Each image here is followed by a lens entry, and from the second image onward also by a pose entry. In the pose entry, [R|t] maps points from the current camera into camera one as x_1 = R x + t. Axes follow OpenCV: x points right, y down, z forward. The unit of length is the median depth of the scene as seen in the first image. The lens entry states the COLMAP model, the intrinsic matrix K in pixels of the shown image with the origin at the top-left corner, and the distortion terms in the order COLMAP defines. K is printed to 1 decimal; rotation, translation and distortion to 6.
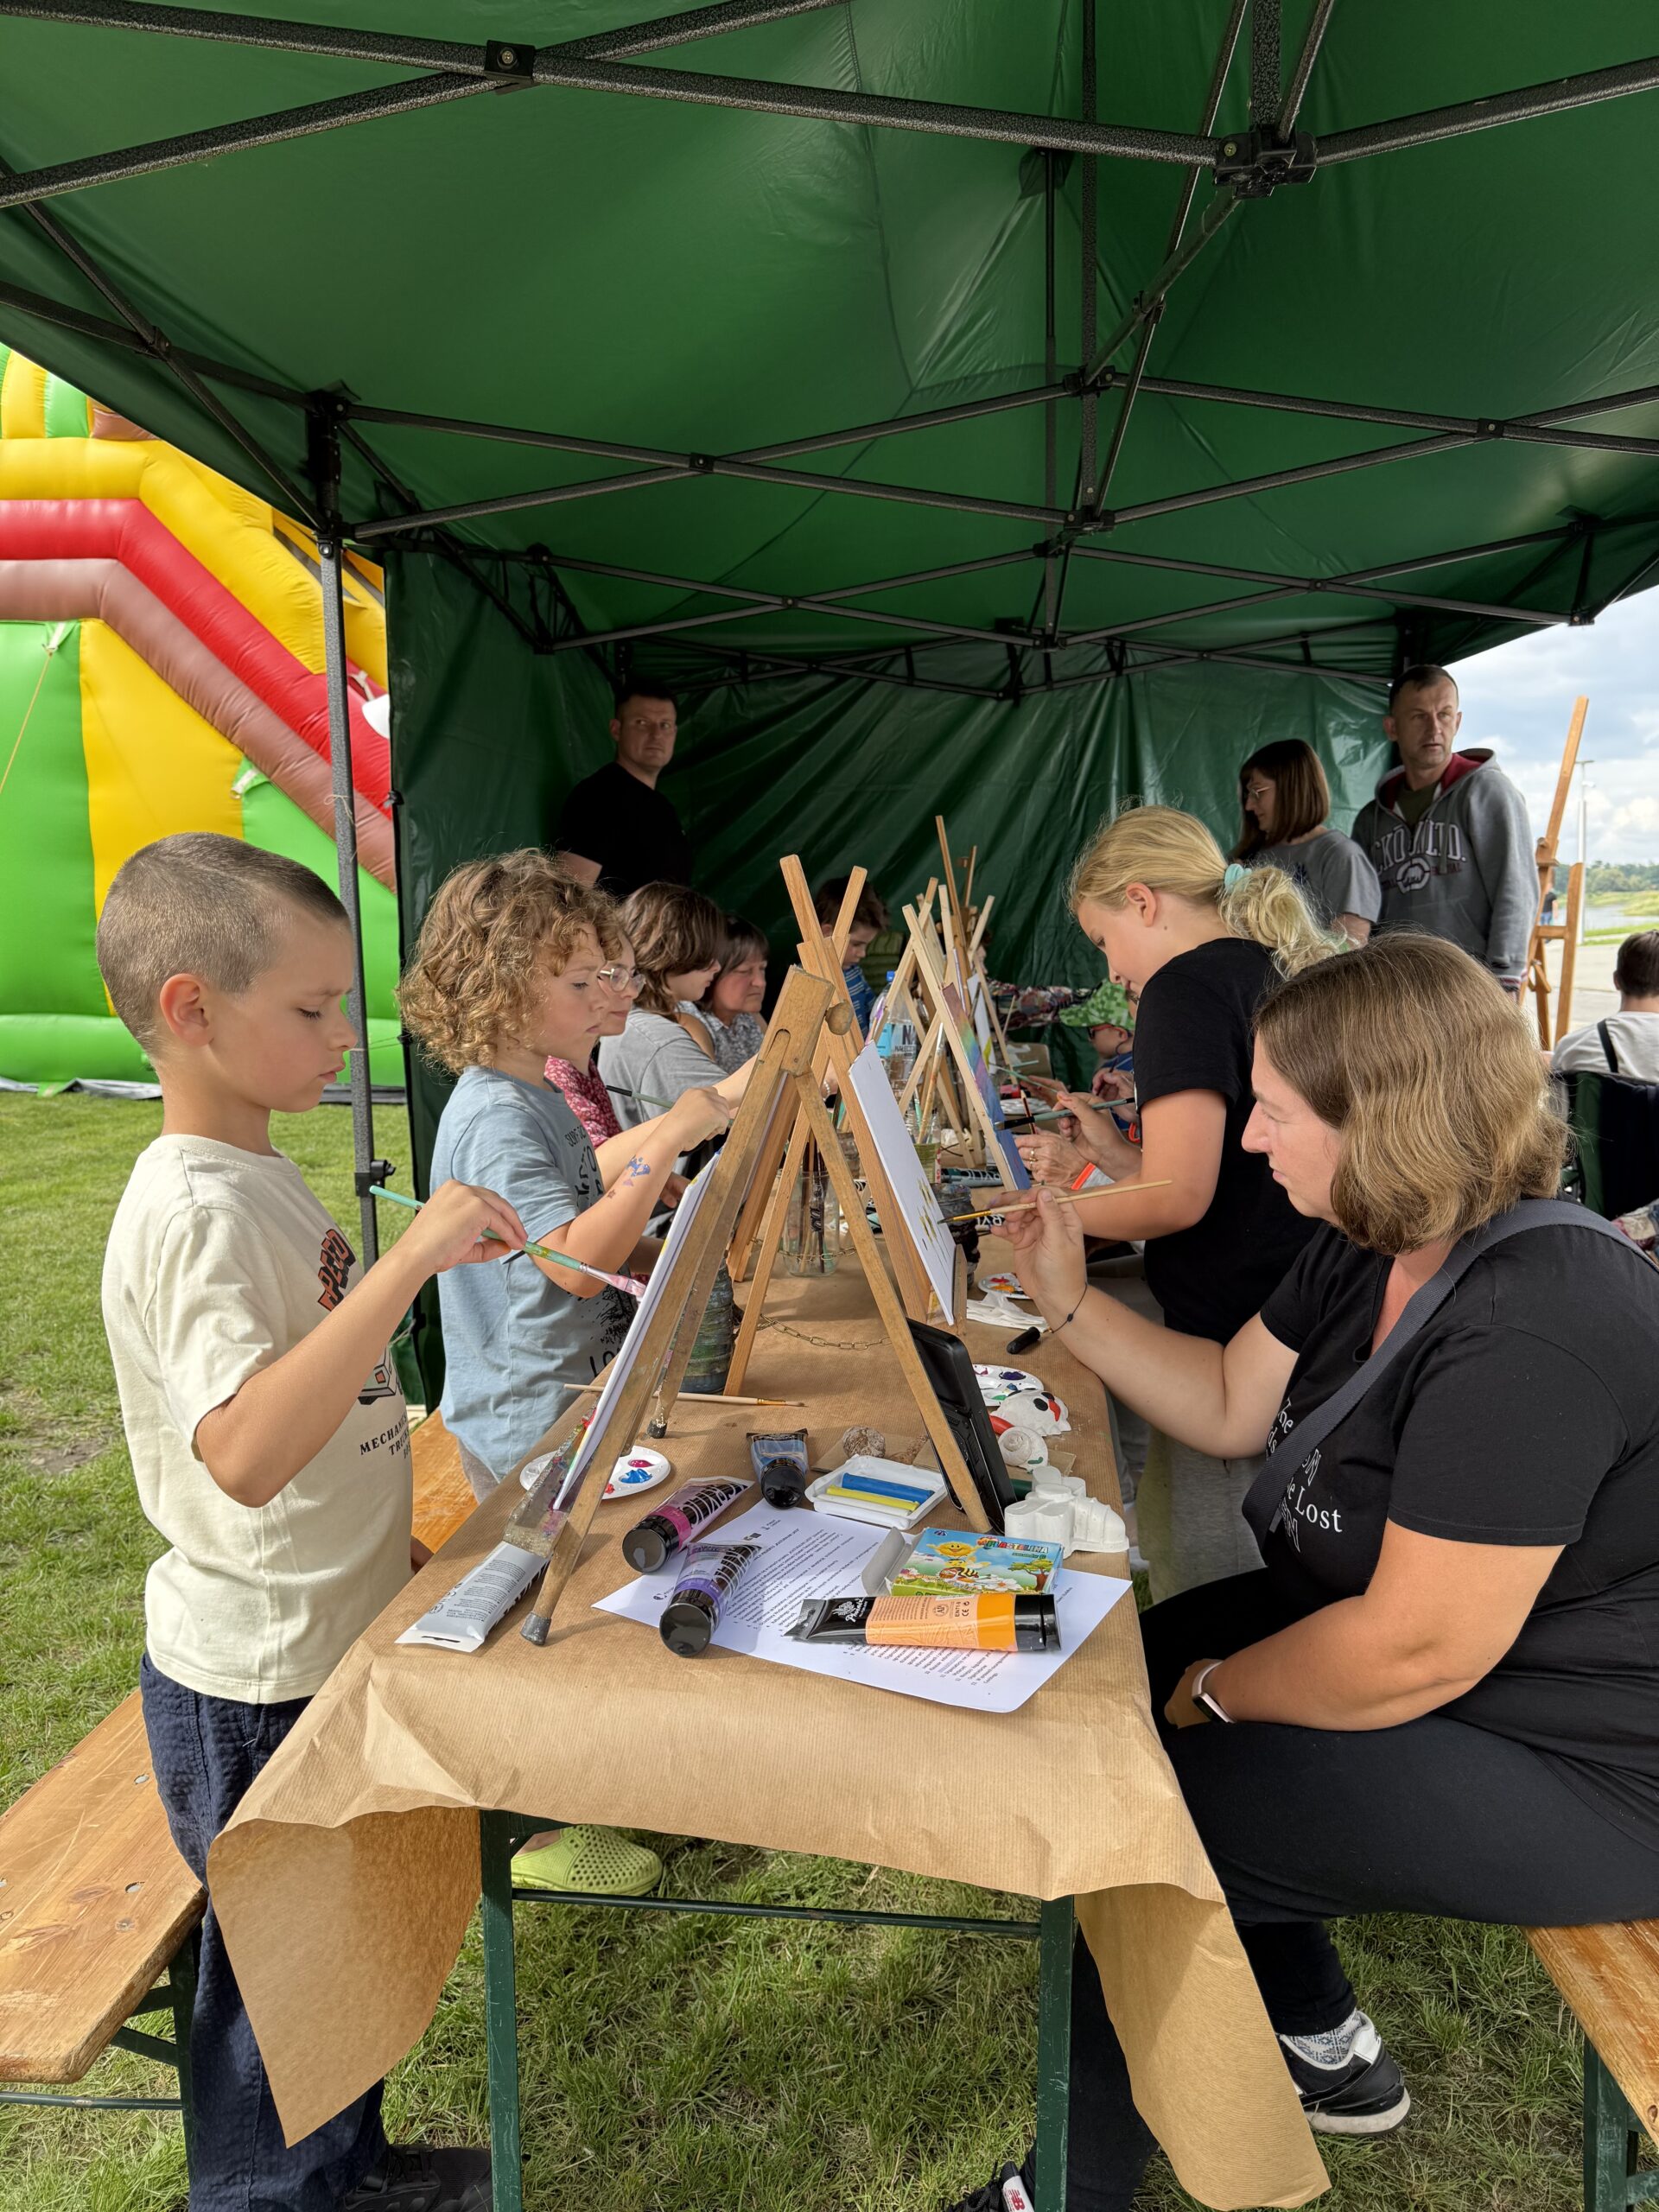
lens RADIAL K [[1579.3, 0, 864.5], [0, 1579.3, 1103.0], [0, 0, 1]] dist [0.111305, -0.186795]
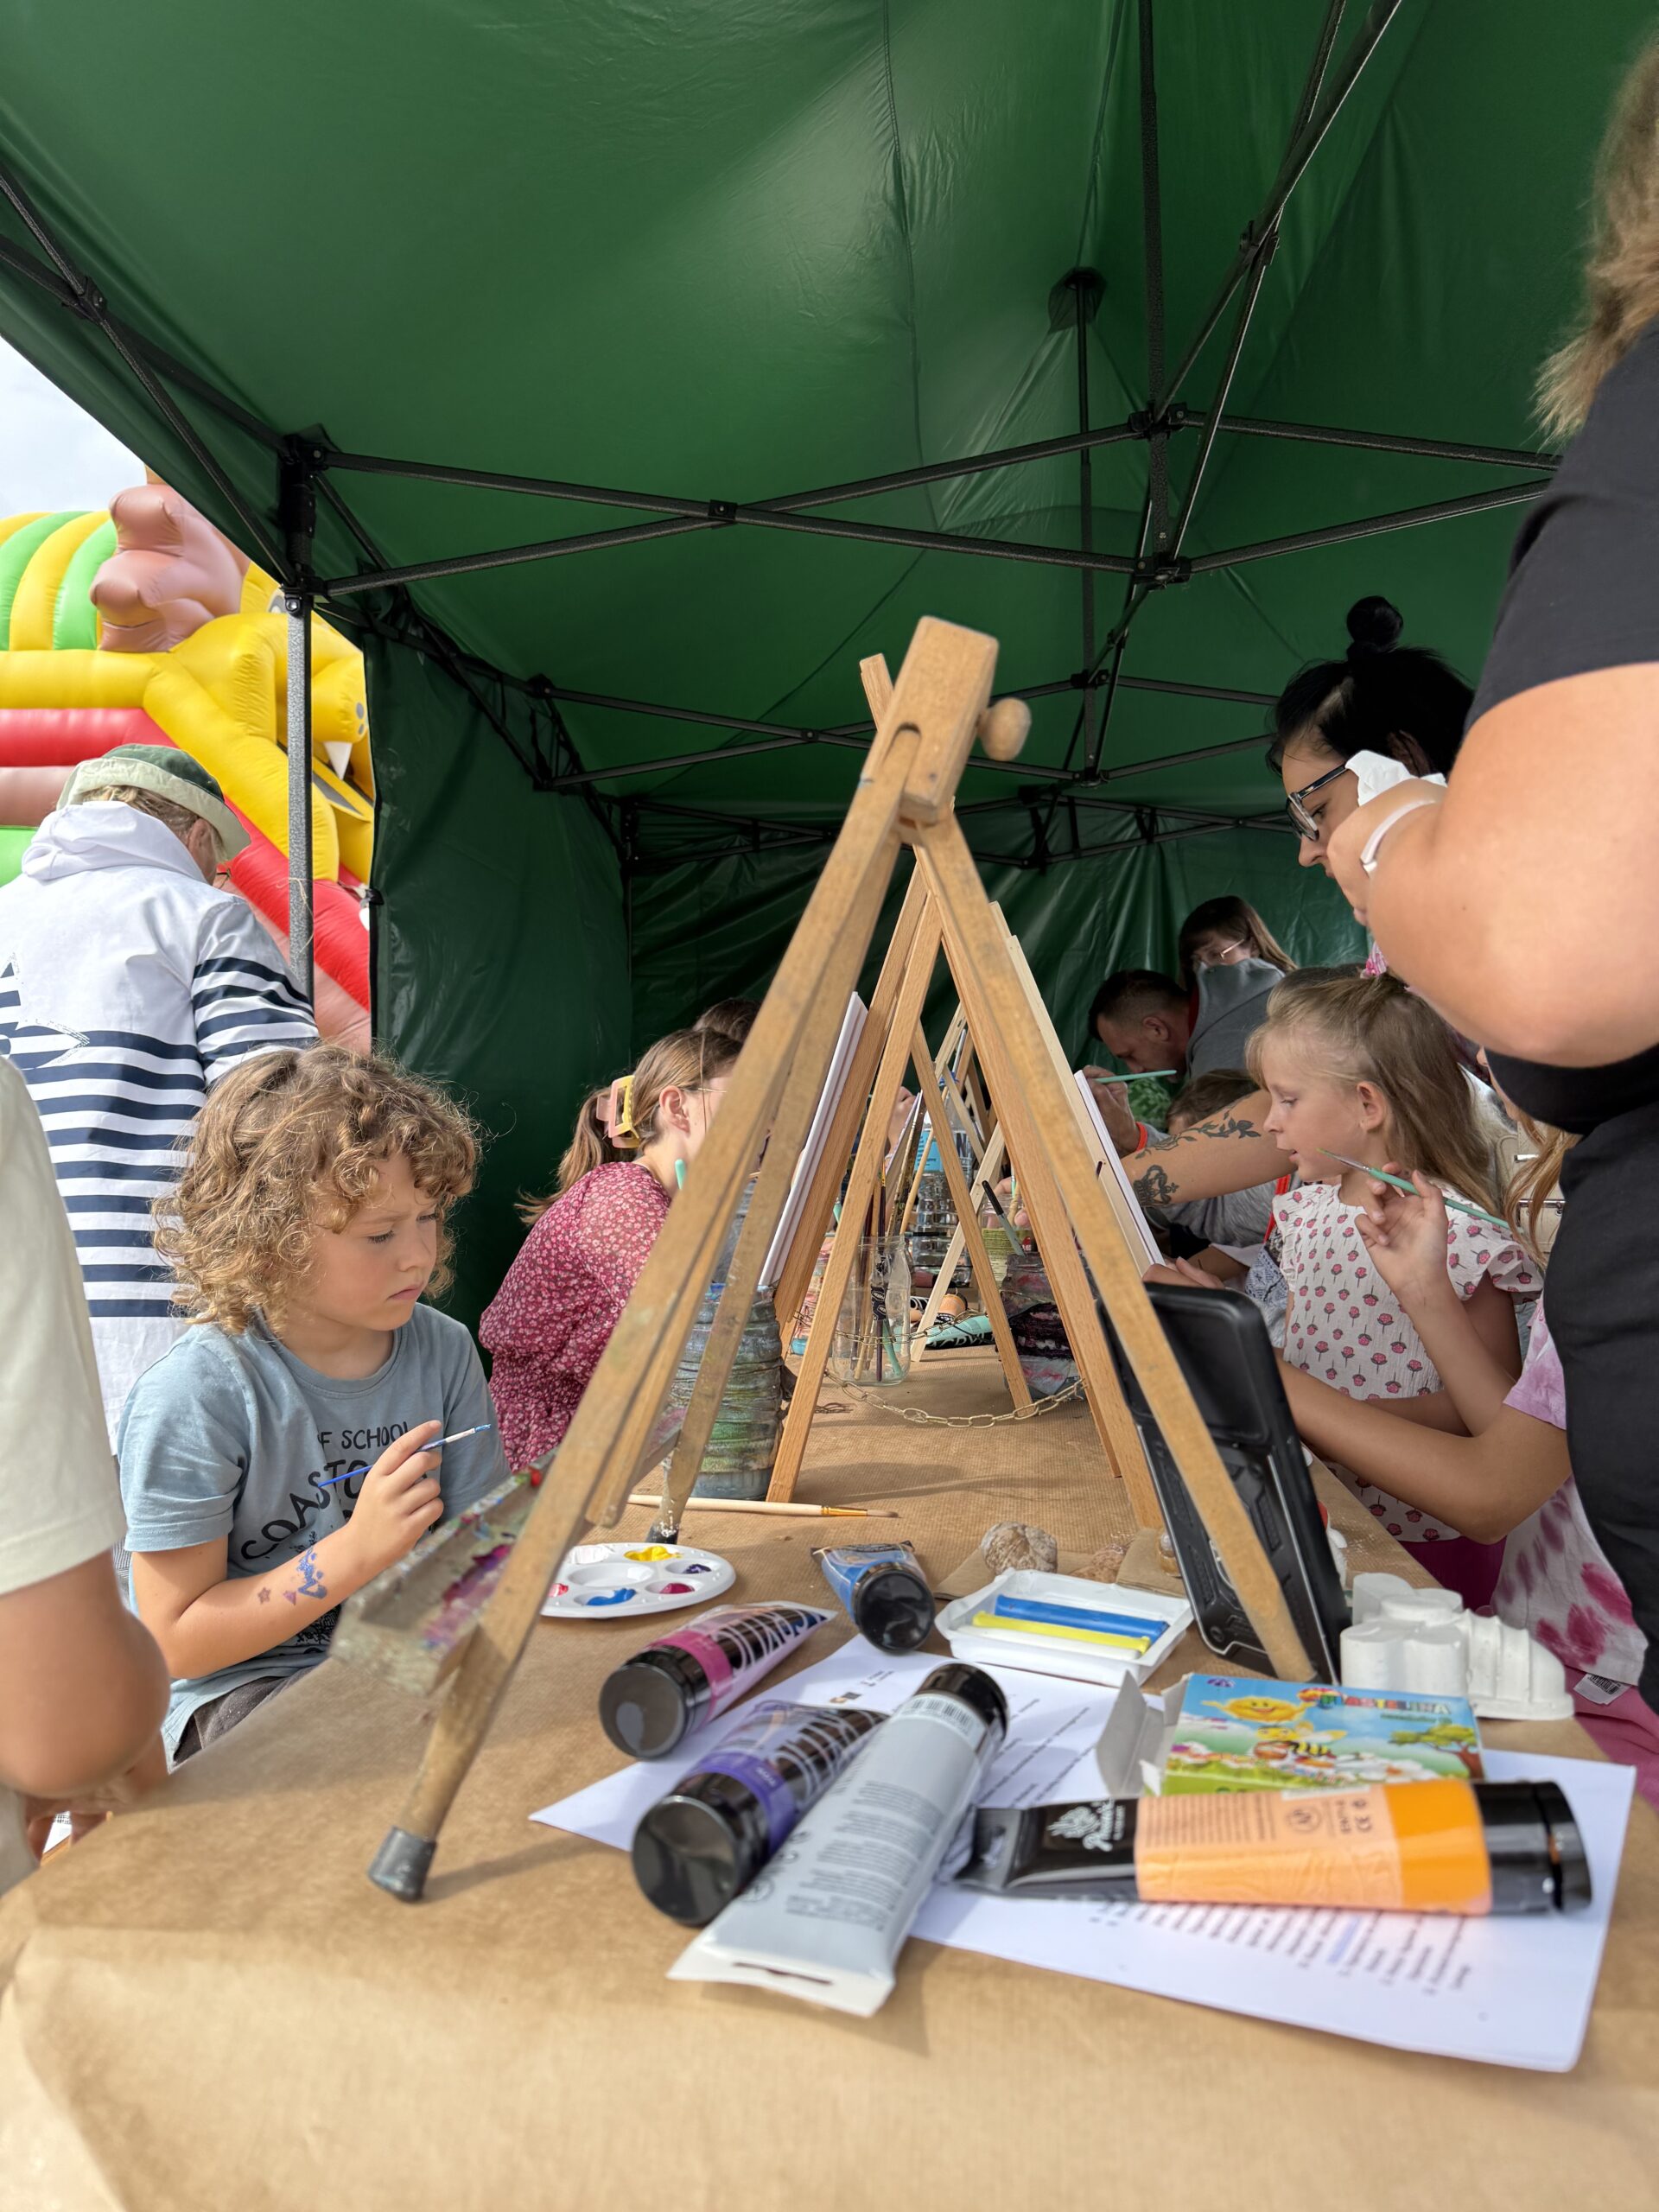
lens RADIAL K [[1579.3, 0, 864.5], [0, 1579.3, 1103.0], [0, 0, 1]] dist [0.111305, -0.186795]
pose [[0.999994, -0.002802, 0.001892, -0.025721], [0.003063, 0.987788, -0.155775, 0.063649], [-0.001432, 0.155780, 0.987791, 0.176269]]
